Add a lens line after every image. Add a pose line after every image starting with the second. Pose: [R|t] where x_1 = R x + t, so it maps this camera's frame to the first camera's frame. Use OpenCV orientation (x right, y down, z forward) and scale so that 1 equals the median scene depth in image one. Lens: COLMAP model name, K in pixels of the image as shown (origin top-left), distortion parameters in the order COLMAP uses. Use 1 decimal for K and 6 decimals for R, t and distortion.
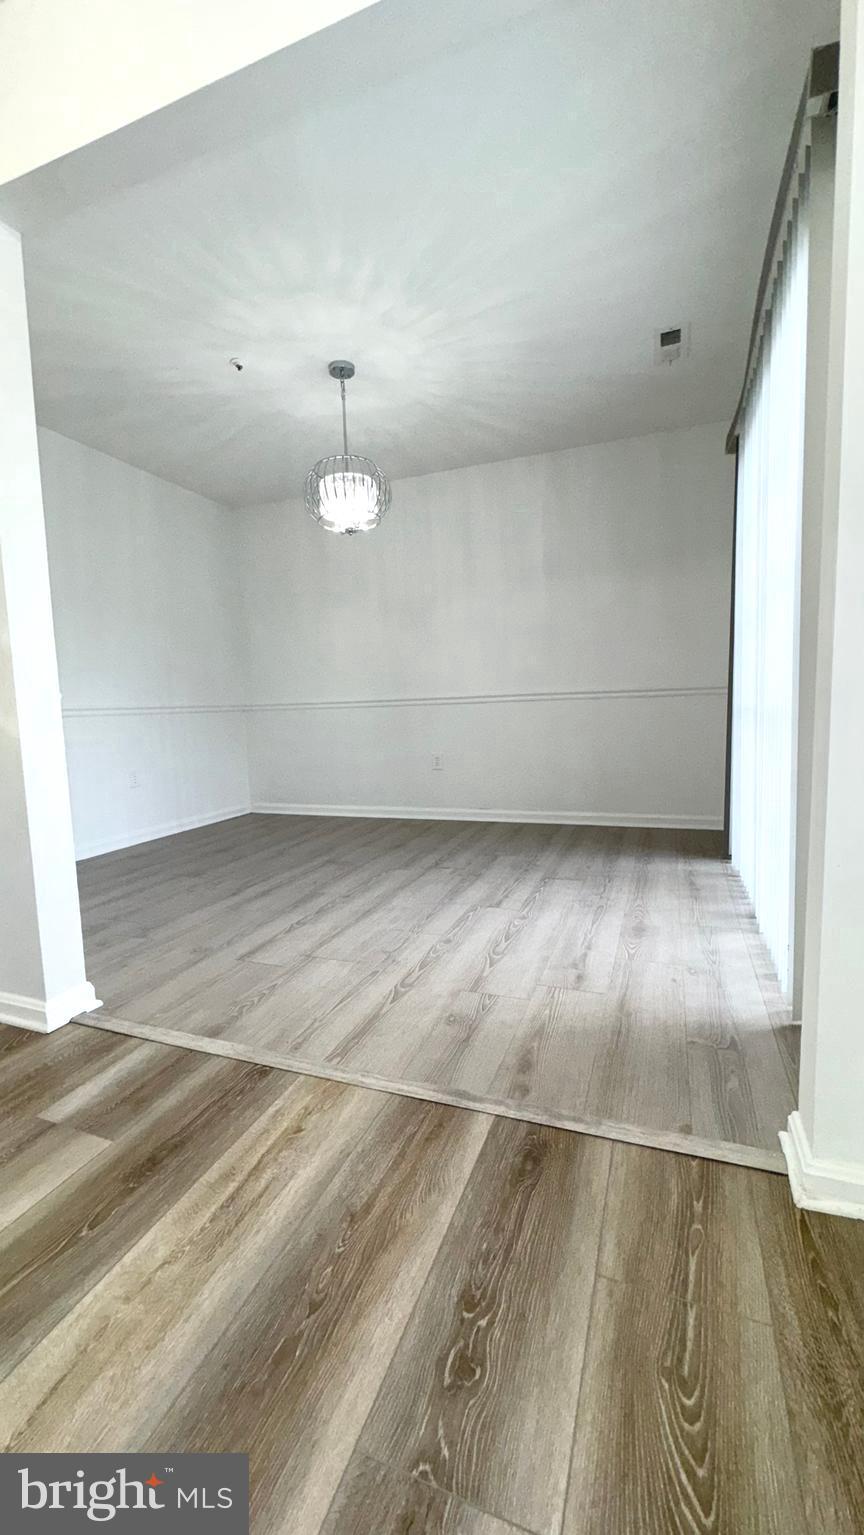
lens RADIAL K [[614.7, 0, 432.0], [0, 614.7, 767.5], [0, 0, 1]] dist [-0.009393, 0.004206]
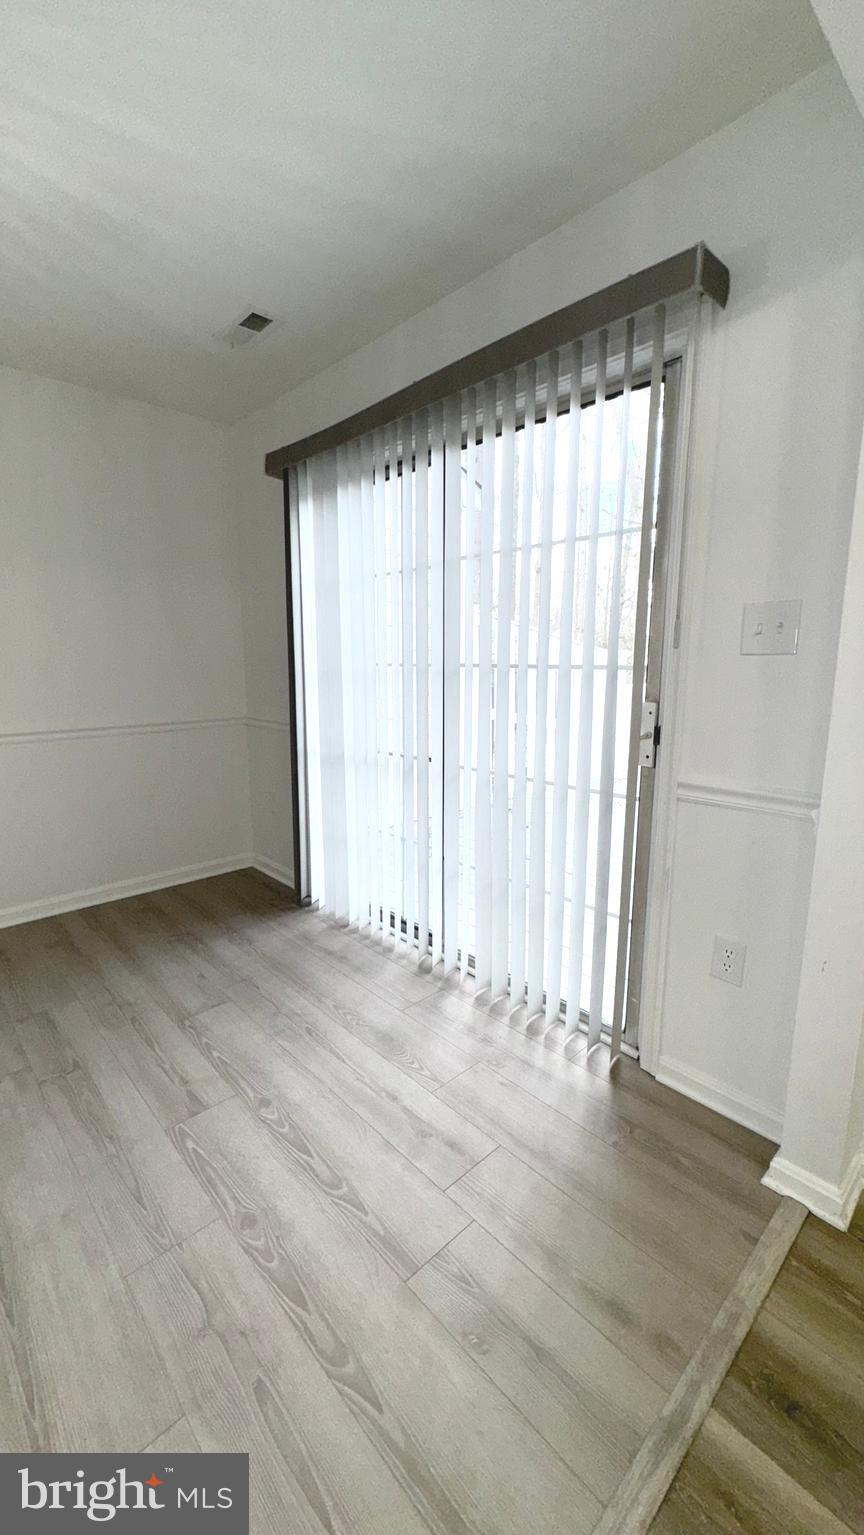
lens RADIAL K [[614.7, 0, 432.0], [0, 614.7, 767.5], [0, 0, 1]] dist [-0.009393, 0.004206]
pose [[0.437914, -0.131048, 0.889414, -0.380152], [0.079905, 0.991077, 0.106685, -0.221648], [-0.895459, 0.024350, 0.444478, 0.538064]]
